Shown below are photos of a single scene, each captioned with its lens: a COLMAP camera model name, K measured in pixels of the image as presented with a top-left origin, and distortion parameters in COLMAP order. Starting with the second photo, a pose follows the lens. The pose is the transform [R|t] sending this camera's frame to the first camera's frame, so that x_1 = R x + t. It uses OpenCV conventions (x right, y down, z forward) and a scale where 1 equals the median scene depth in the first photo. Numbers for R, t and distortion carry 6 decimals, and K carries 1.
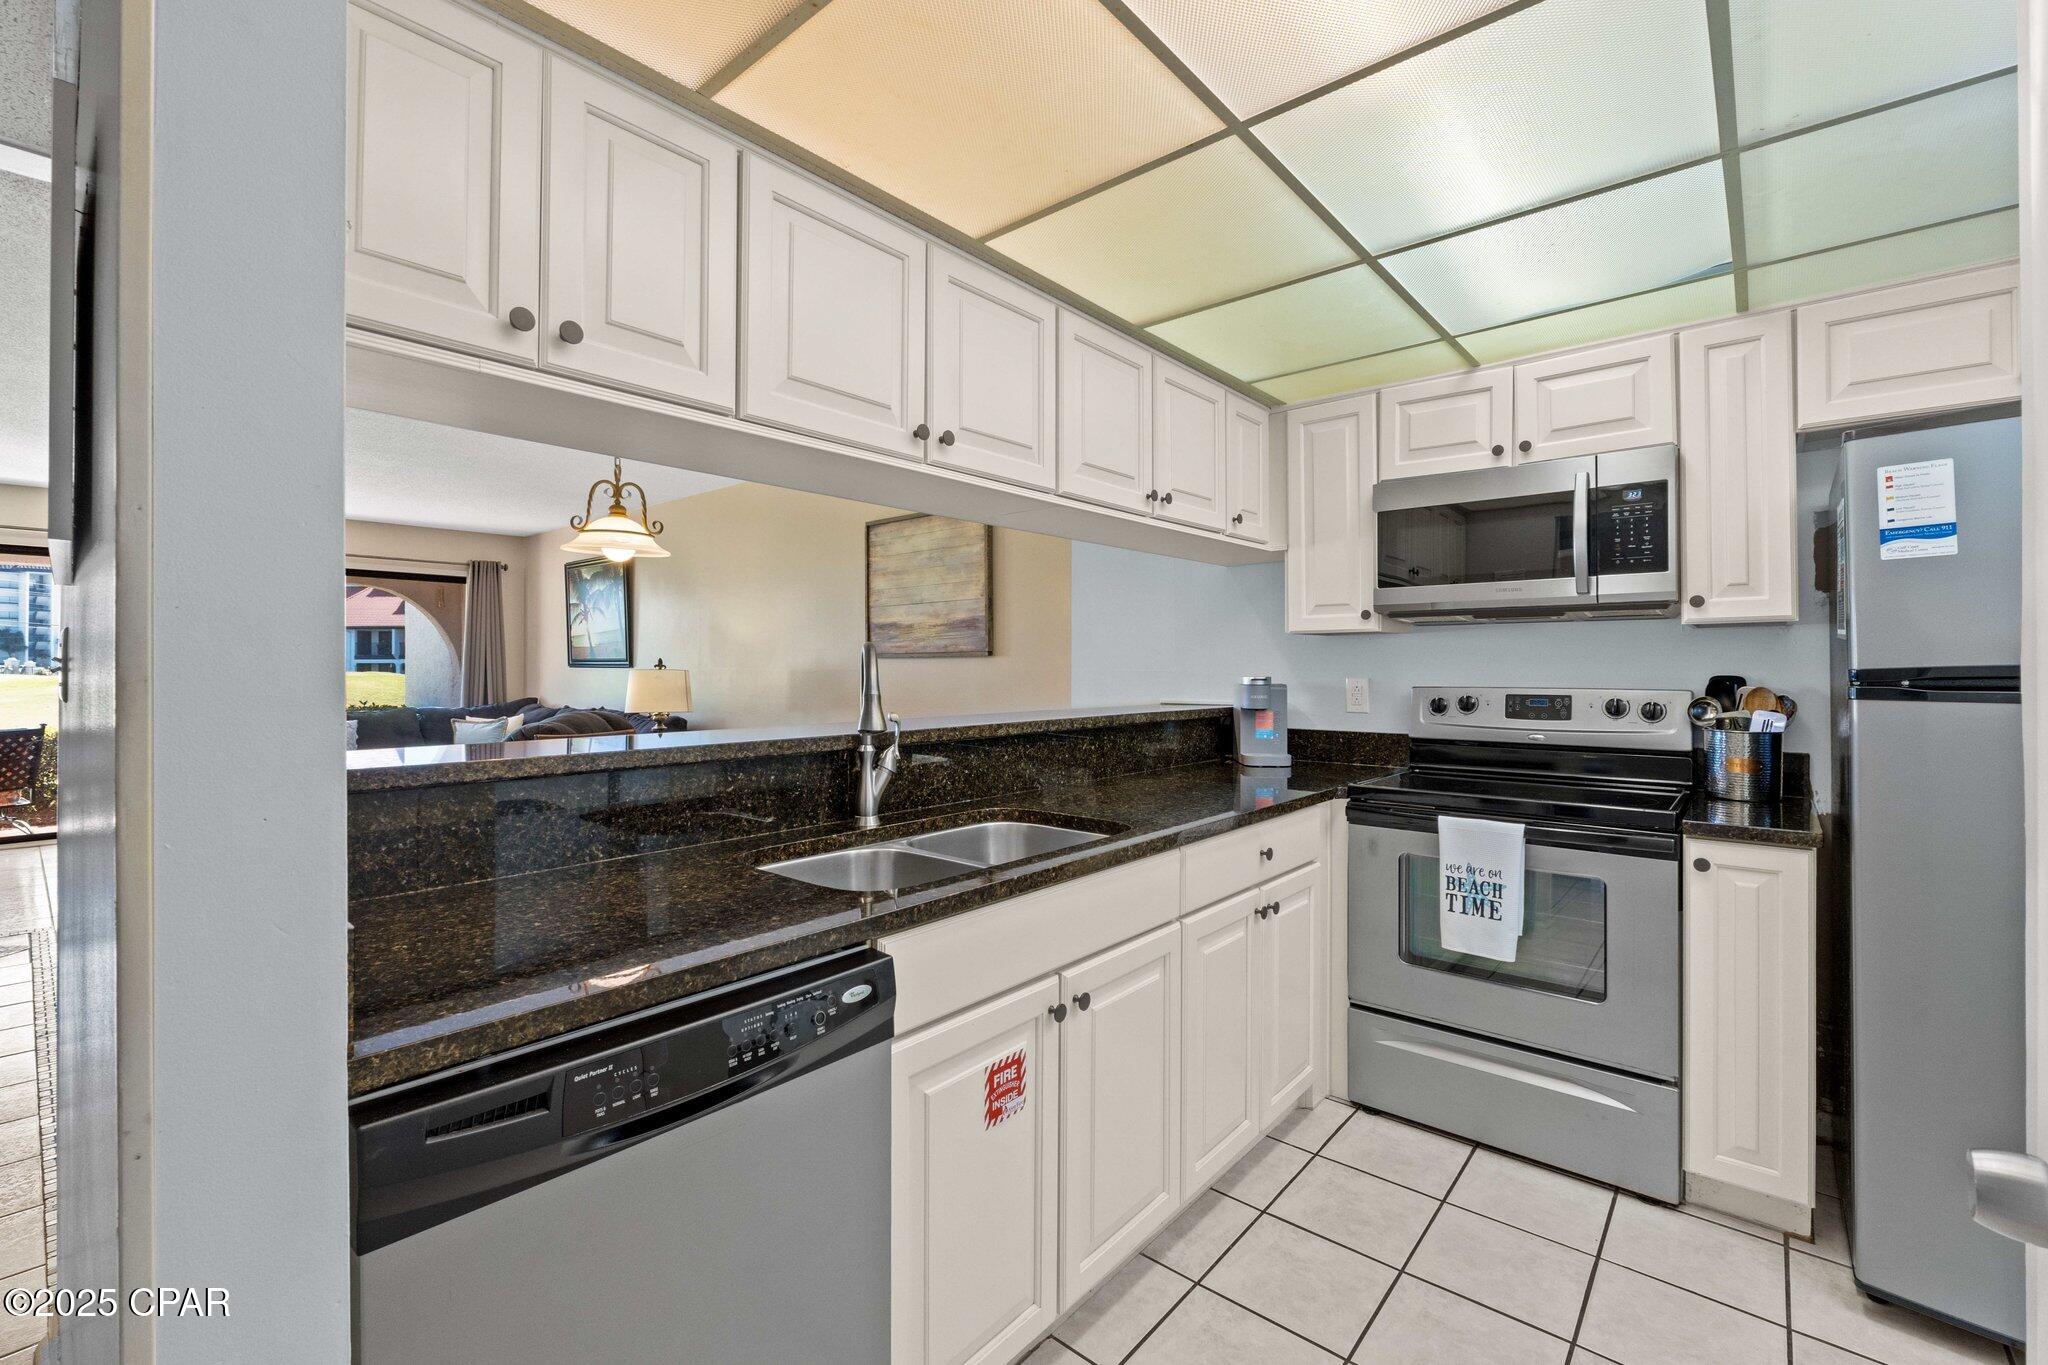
lens RADIAL K [[869.8, 0, 1022.6], [0, 869.8, 663.1], [0, 0, 1]] dist [-0.006938, -0.000523]
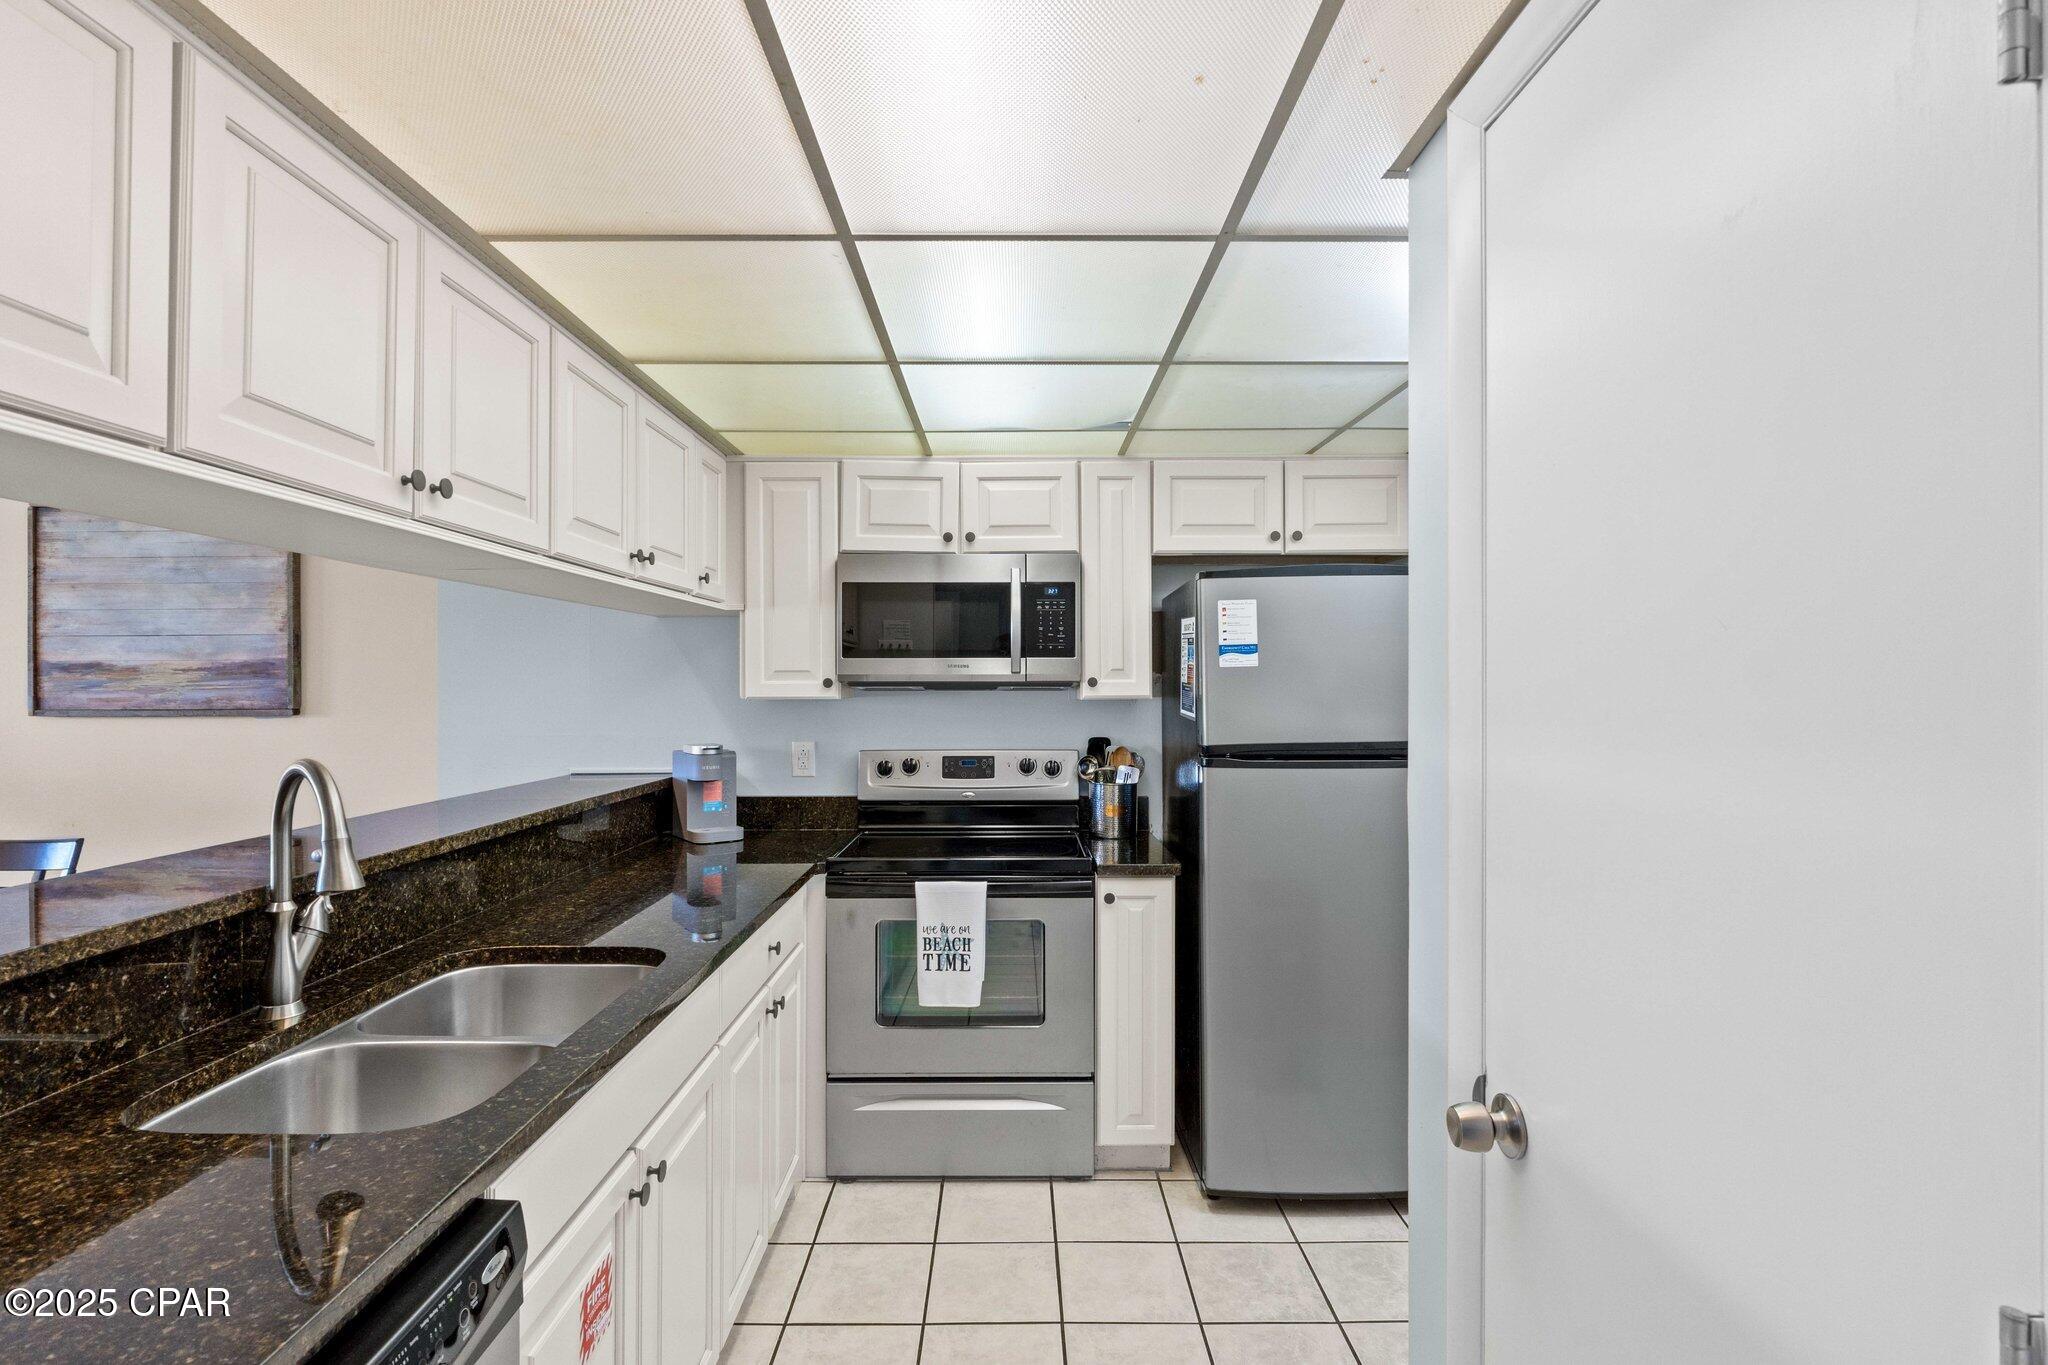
lens RADIAL K [[964.9, 0, 1013.9], [0, 964.9, 682.3], [0, 0, 1]] dist [-0.005986, -0.000185]
pose [[0.757425, 0.000518, 0.652922, -0.186921], [-0.001651, 0.999998, 0.001122, -0.065496], [-0.652920, -0.001928, 0.757424, 0.025029]]
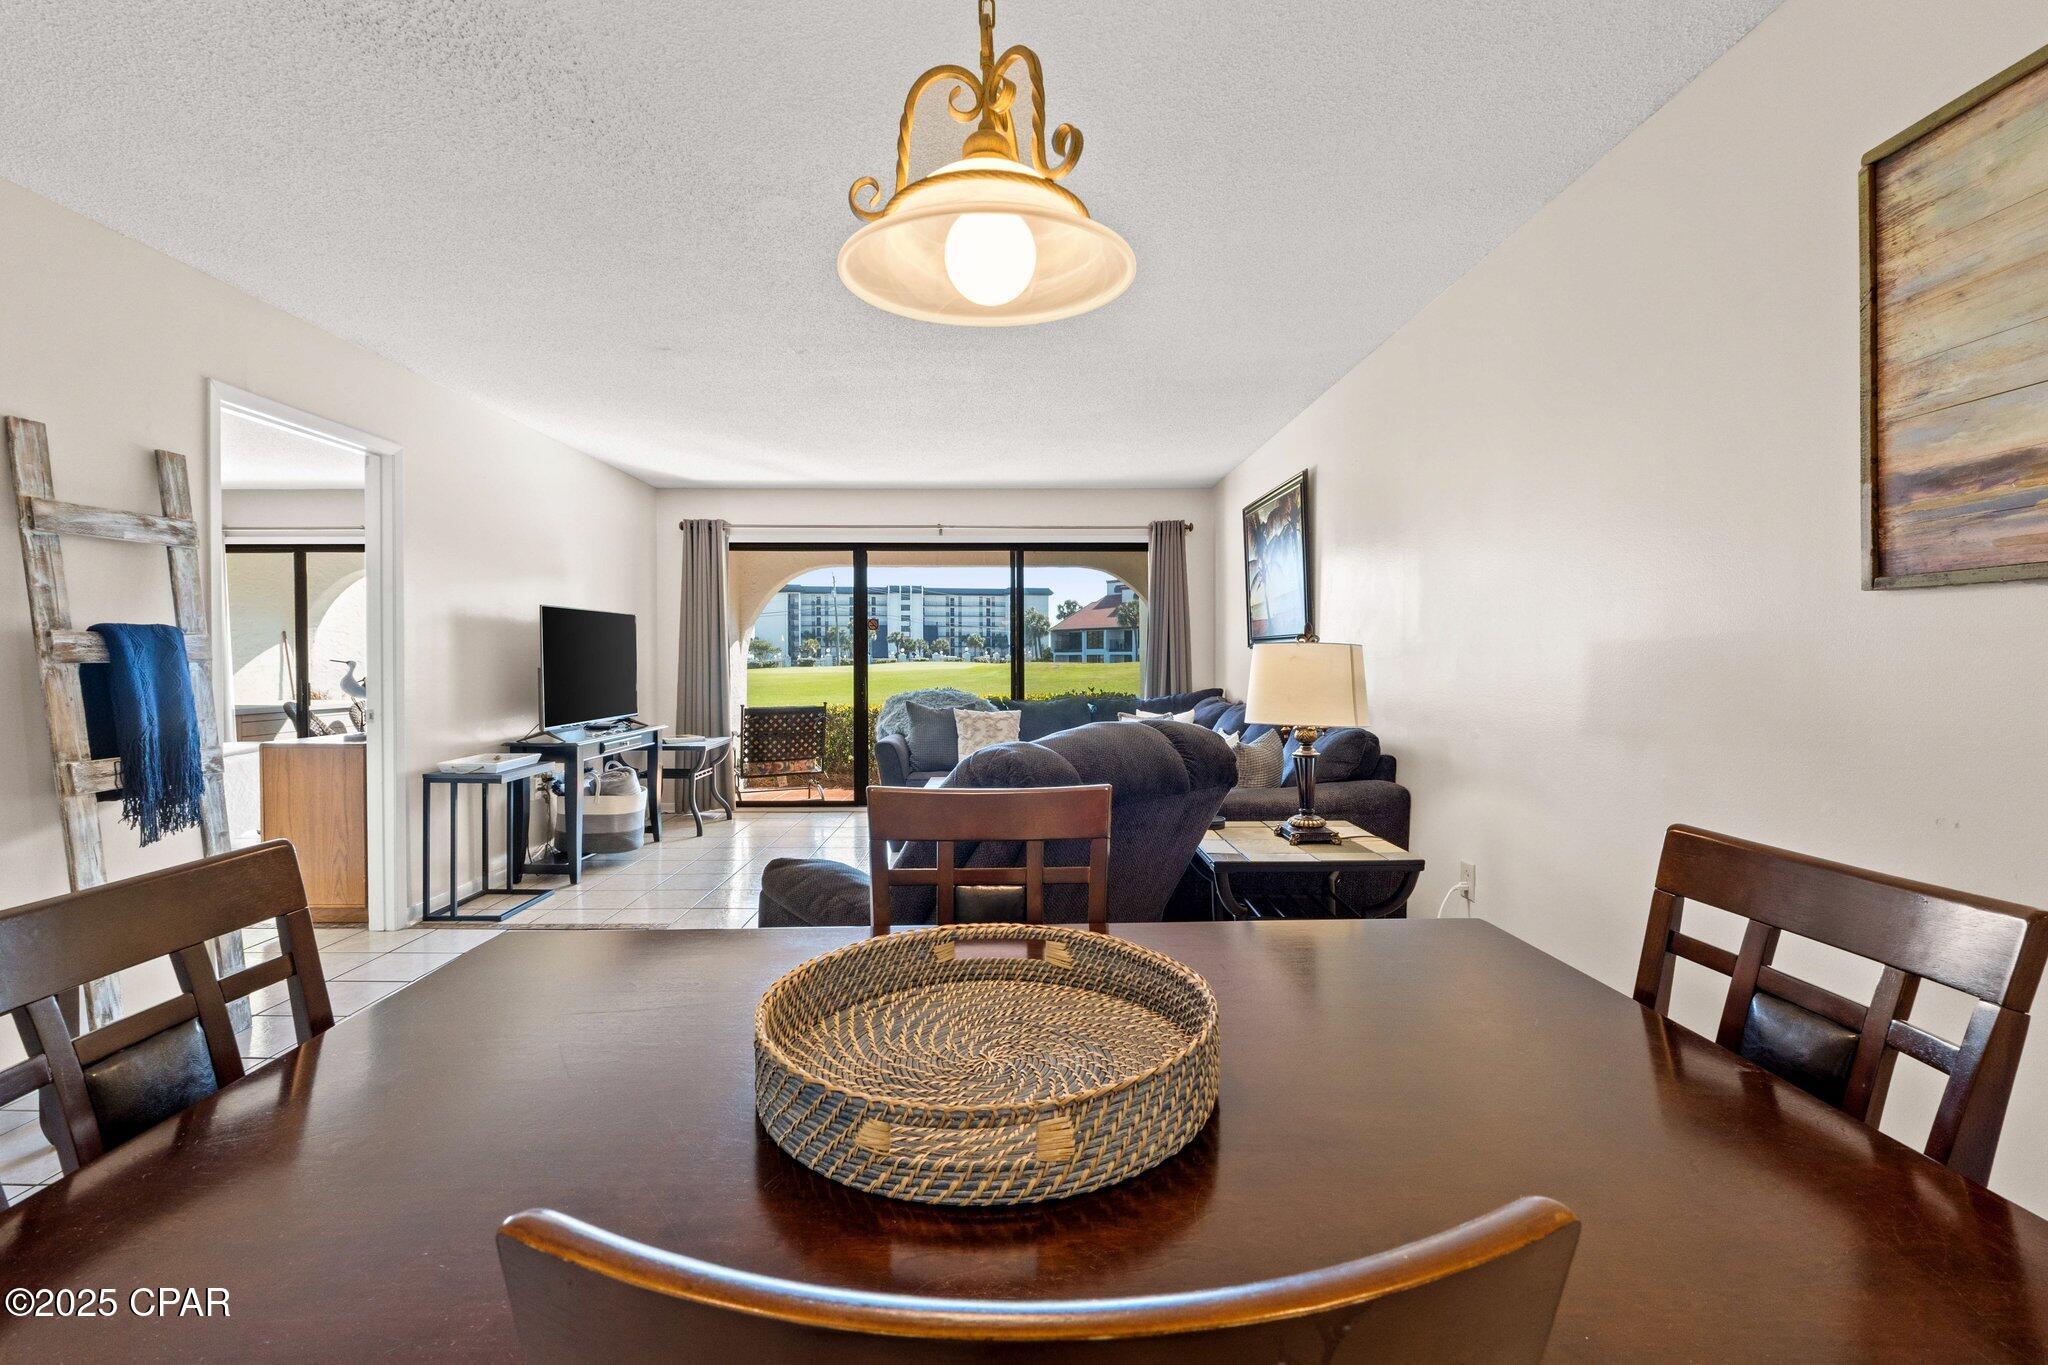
lens RADIAL K [[869.8, 0, 1022.6], [0, 869.8, 663.1], [0, 0, 1]] dist [-0.006938, -0.000523]
pose [[0.660219, 0.002217, -0.751070, -0.292384], [0.005850, 0.999950, 0.008094, 0.030498], [0.751050, -0.009738, 0.660173, 1.133132]]
